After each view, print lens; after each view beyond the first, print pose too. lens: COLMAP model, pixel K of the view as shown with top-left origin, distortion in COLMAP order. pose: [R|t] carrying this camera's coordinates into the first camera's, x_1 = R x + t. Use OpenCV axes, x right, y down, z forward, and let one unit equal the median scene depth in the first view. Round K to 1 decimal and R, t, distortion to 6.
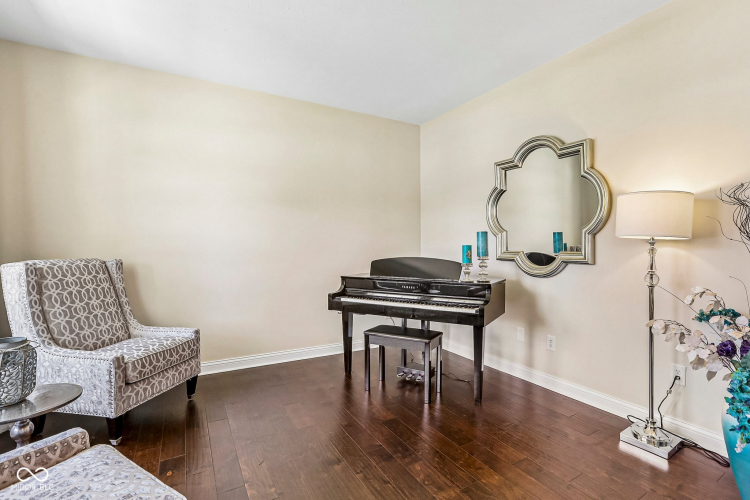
lens RADIAL K [[352.8, 0, 375.2], [0, 352.8, 249.0], [0, 0, 1]] dist [-0.012498, 0.001812]
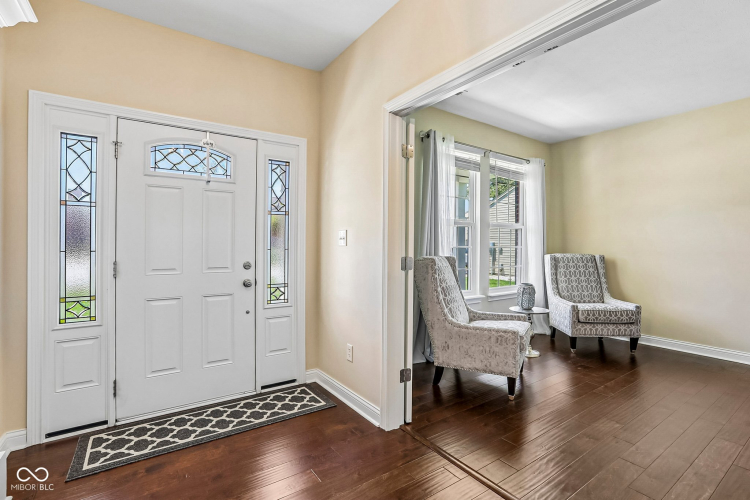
lens RADIAL K [[352.8, 0, 375.3], [0, 352.8, 246.6], [0, 0, 1]] dist [-0.012498, 0.001812]
pose [[0.079557, 0.004877, -0.996818, 0.915825], [-0.005250, 0.999976, 0.004474, -0.011078], [0.996817, 0.004878, 0.079580, -0.193402]]
